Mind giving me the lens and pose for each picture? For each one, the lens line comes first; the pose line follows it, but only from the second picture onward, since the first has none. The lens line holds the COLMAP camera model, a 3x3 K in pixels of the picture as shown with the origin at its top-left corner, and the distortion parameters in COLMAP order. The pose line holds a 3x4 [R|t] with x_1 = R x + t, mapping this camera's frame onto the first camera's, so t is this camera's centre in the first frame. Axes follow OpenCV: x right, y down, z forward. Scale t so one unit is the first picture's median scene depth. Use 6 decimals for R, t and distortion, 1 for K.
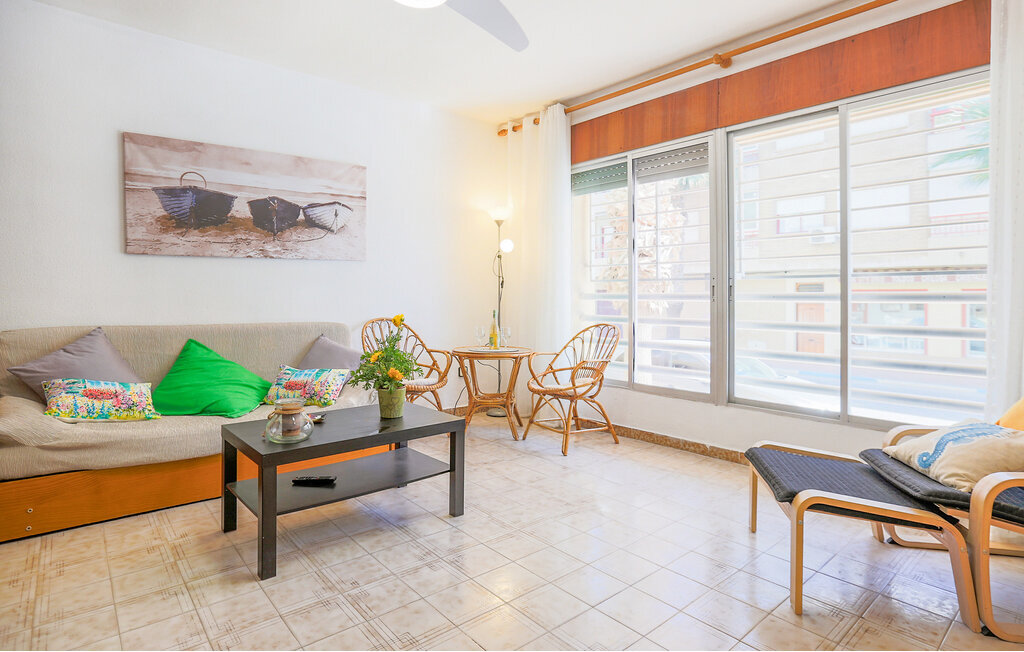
lens RADIAL K [[532.7, 0, 491.5], [0, 532.7, 297.6], [0, 0, 1]] dist [0.000343, -0.000083]
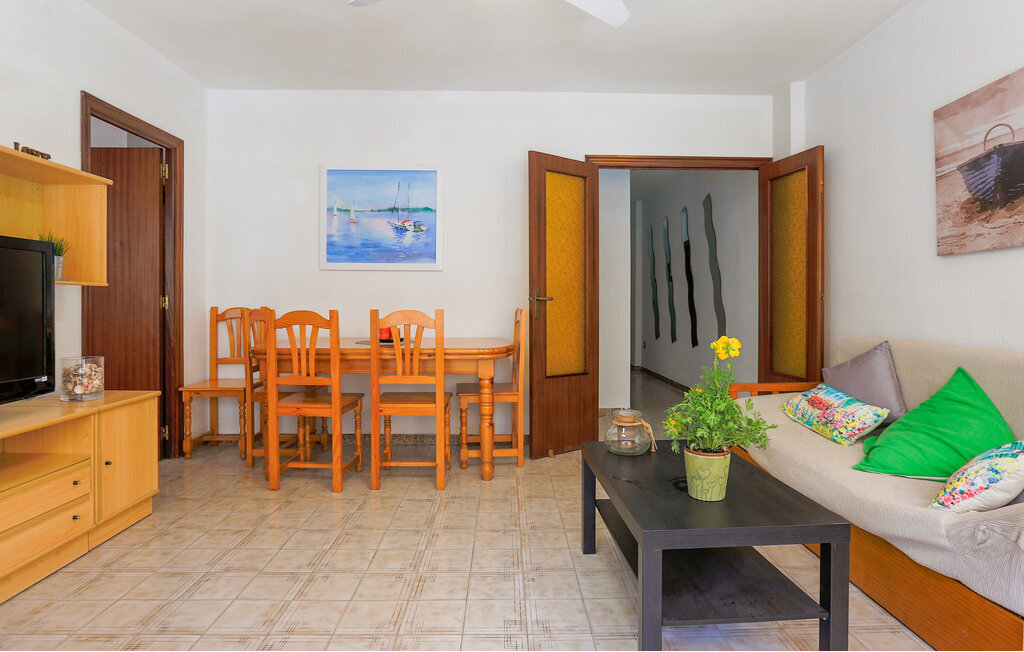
lens RADIAL K [[578.8, 0, 533.8], [0, 578.8, 313.7], [0, 0, 1]] dist [-0.067963, 0.030811]
pose [[-0.593299, 0.005968, -0.804960, 0.372383], [-0.010236, 0.999836, 0.014958, 0.000093], [0.804917, 0.017114, -0.593140, 0.971051]]
